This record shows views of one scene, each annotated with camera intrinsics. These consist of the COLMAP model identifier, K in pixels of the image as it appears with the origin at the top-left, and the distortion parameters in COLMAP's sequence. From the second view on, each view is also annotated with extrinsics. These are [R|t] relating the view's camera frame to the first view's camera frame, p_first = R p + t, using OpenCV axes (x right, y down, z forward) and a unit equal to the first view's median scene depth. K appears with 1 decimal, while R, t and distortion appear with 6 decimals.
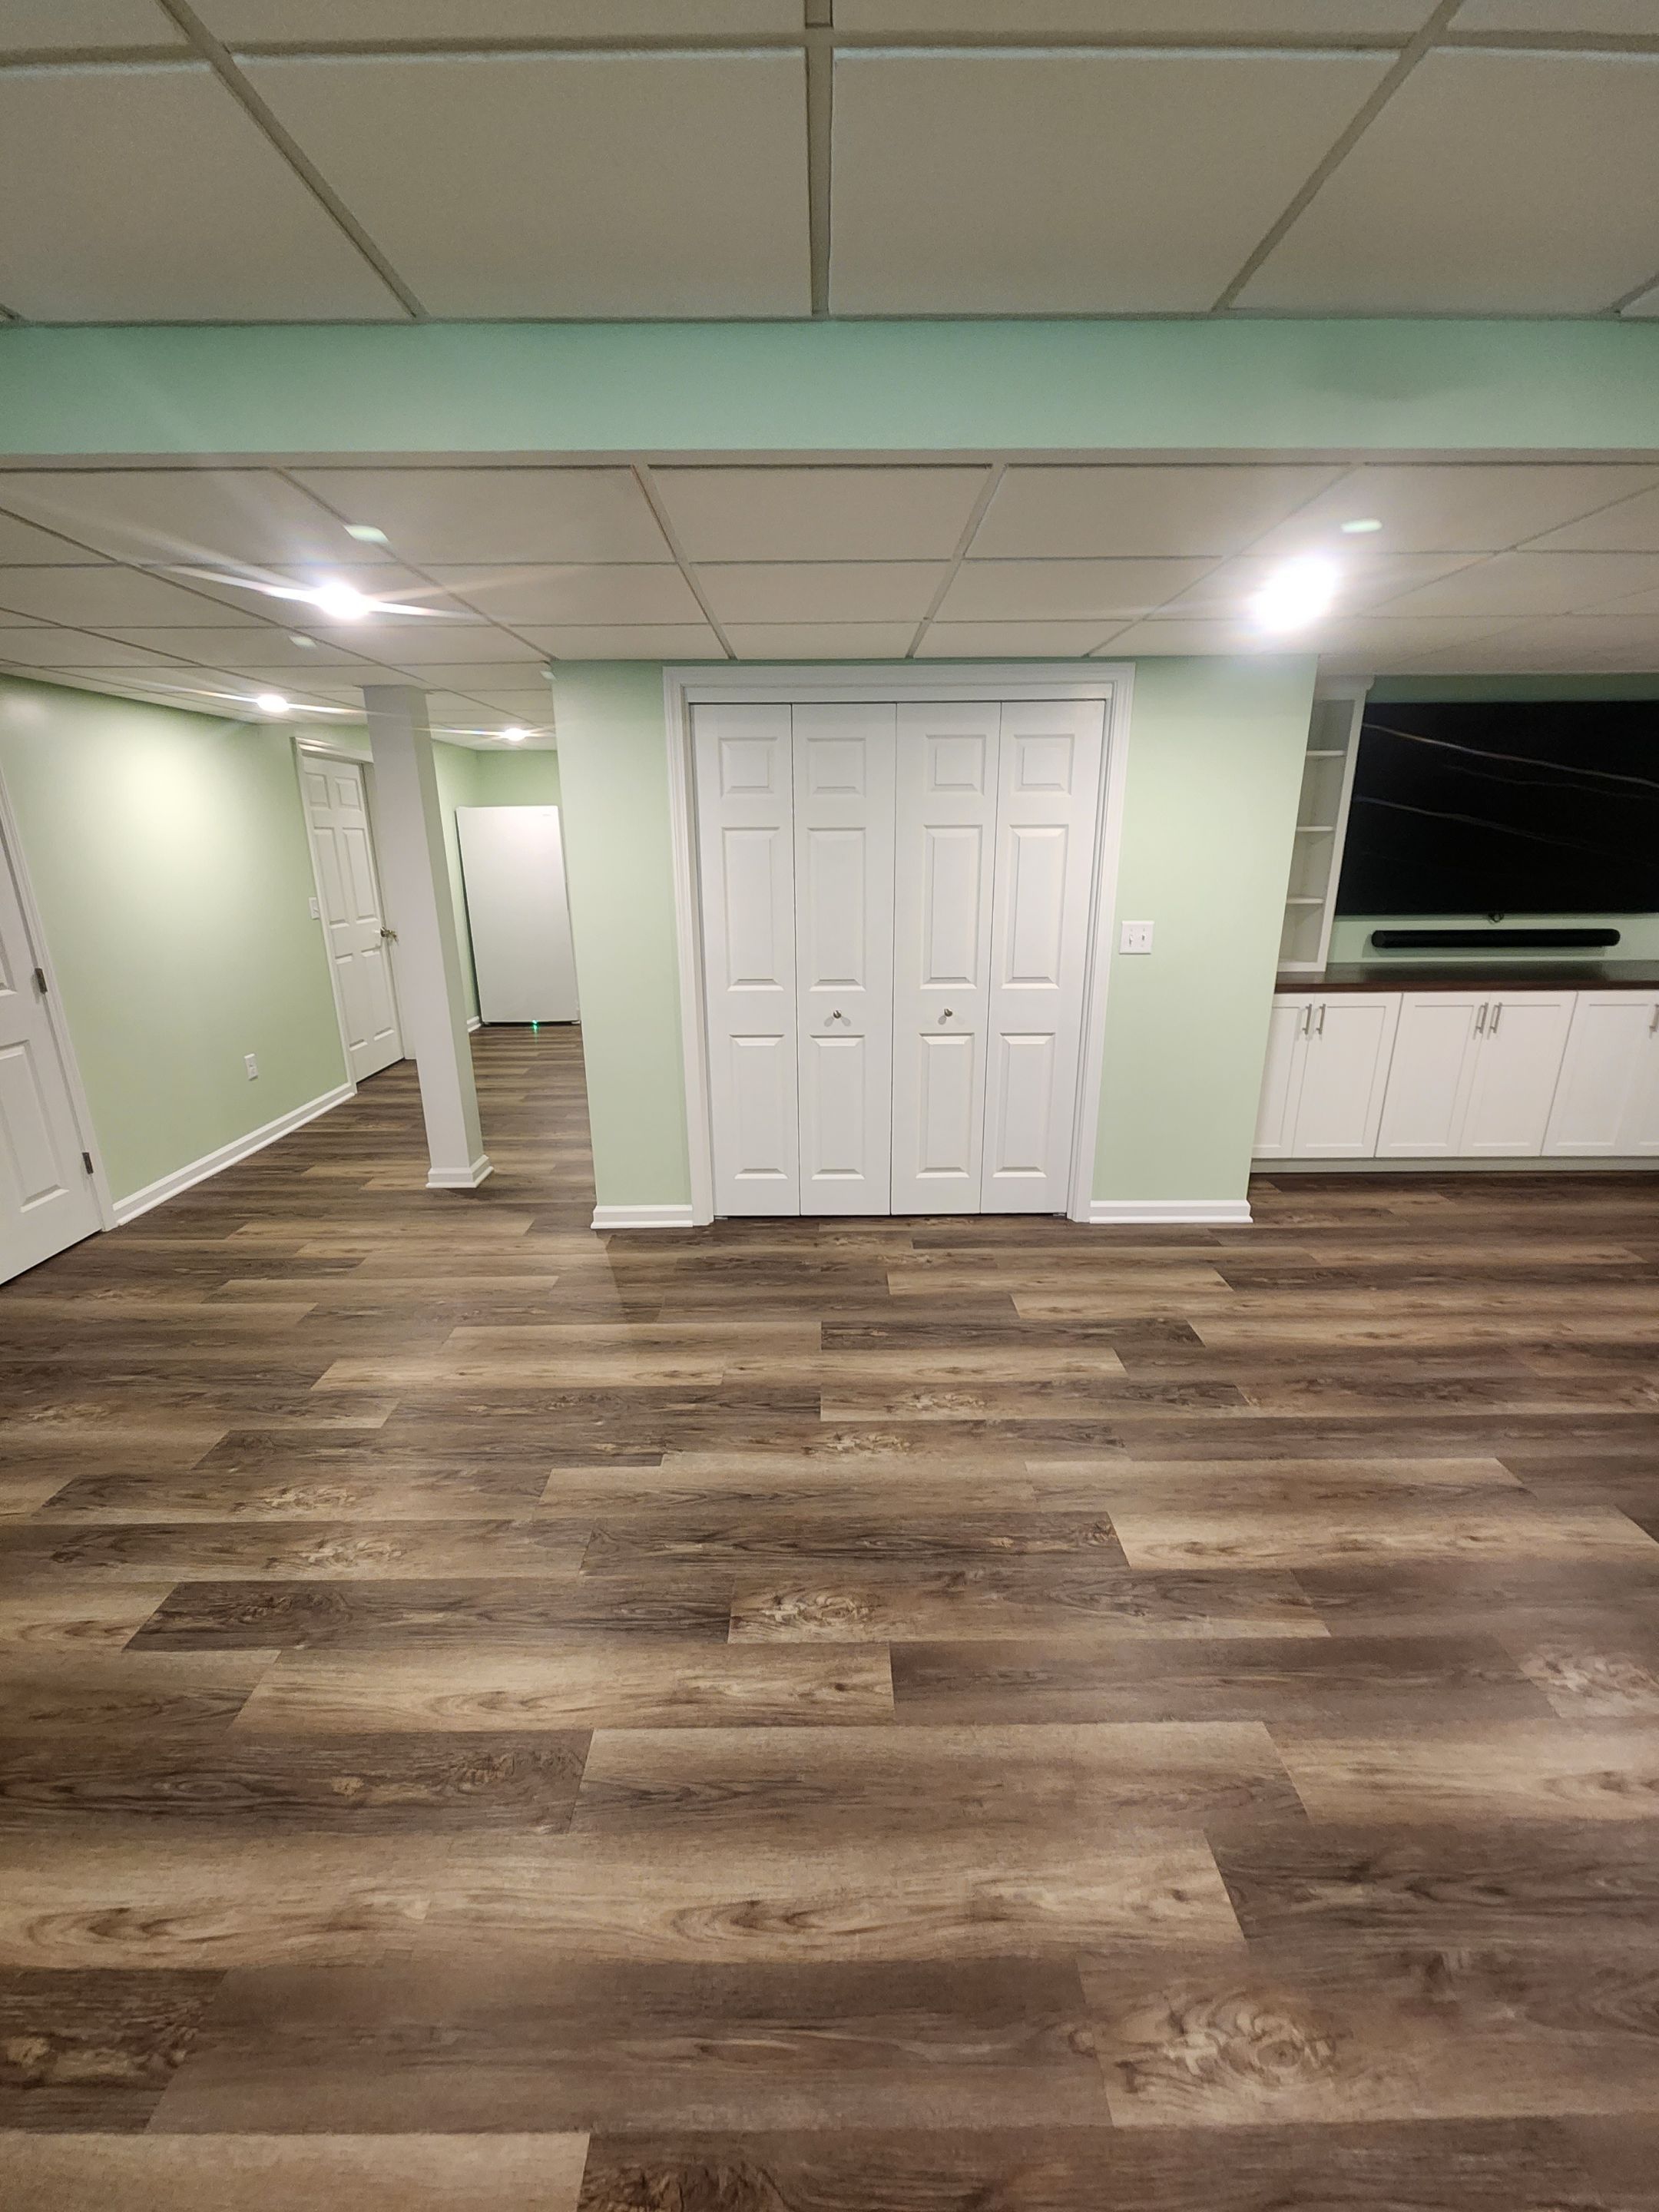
lens RADIAL K [[901.6, 0, 833.8], [0, 901.6, 1105.1], [0, 0, 1]] dist [0.000779, -0.003207]
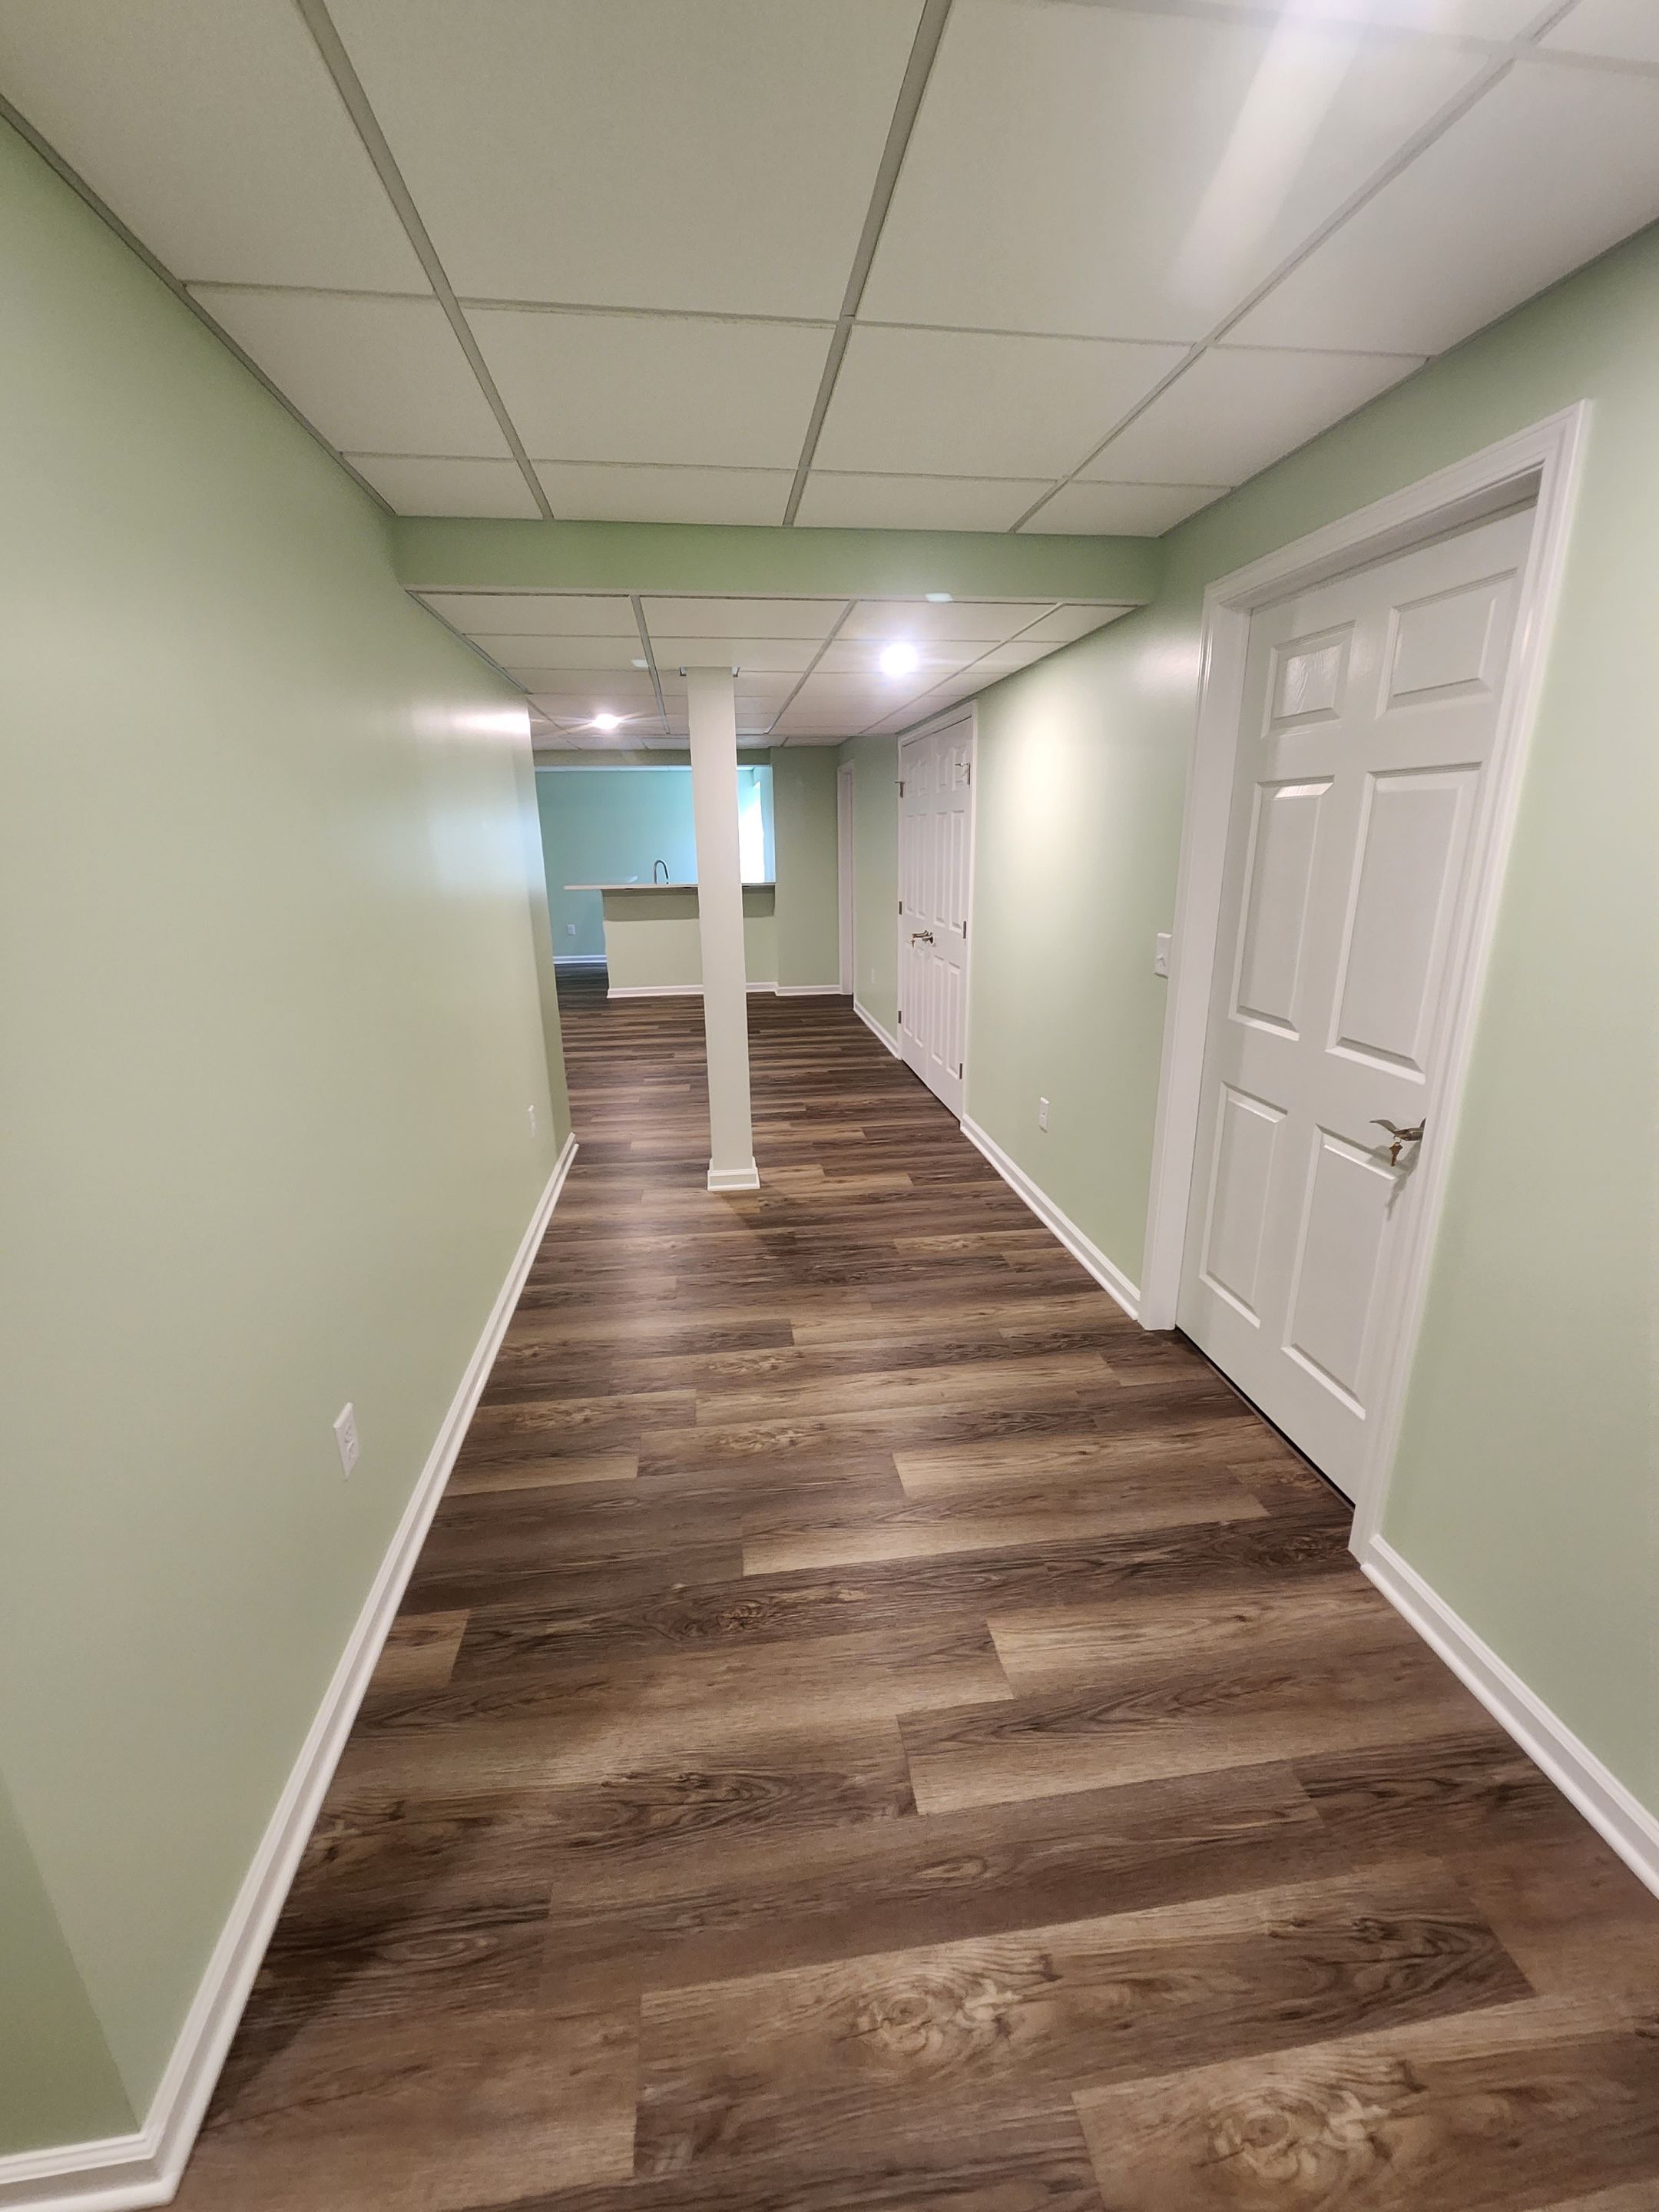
lens RADIAL K [[901.6, 0, 827.4], [0, 901.6, 1103.8], [0, 0, 1]] dist [0.000779, -0.003207]
pose [[-0.991892, 0.053480, -0.115281, -0.731461], [-0.018107, 0.838408, 0.544742, -0.912885], [0.125785, 0.542413, -0.830642, 3.162647]]
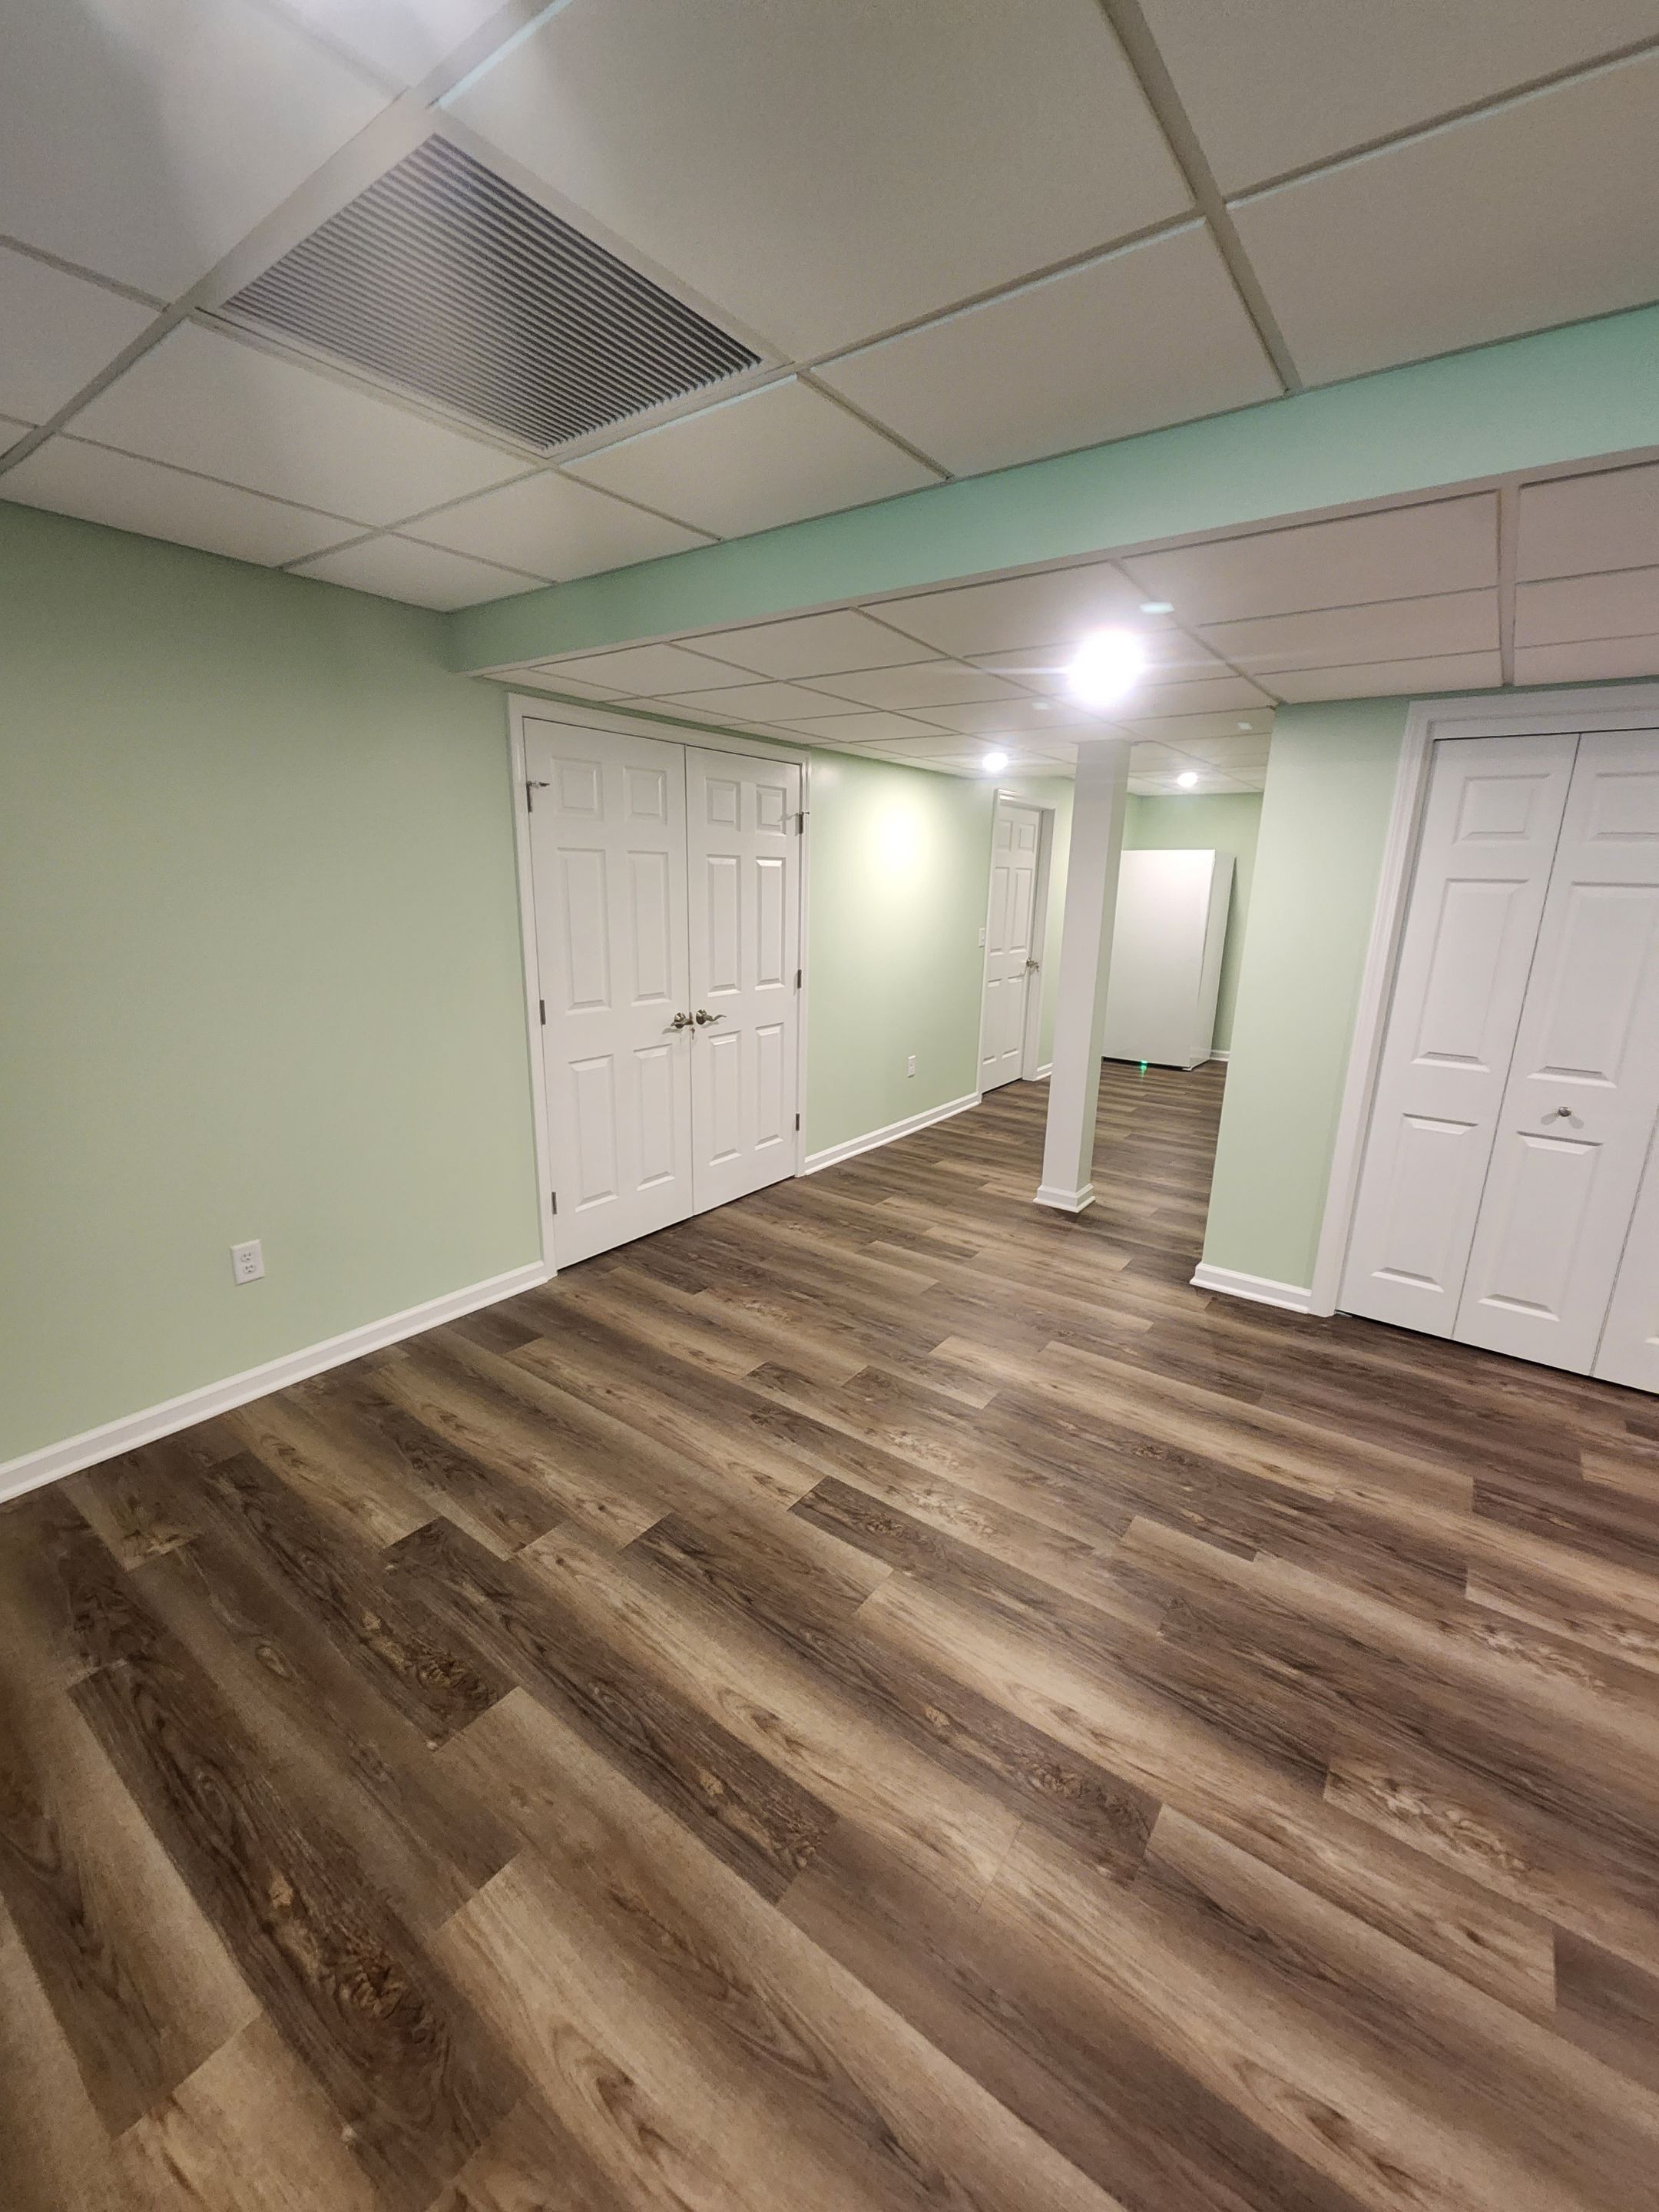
lens RADIAL K [[901.6, 0, 827.1], [0, 901.6, 1104.4], [0, 0, 1]] dist [0.000779, -0.003207]
pose [[0.798092, 0.171570, -0.577593, -0.085572], [-0.196341, 0.980334, 0.019907, 0.009041], [0.569649, 0.097517, 0.816082, -0.041673]]
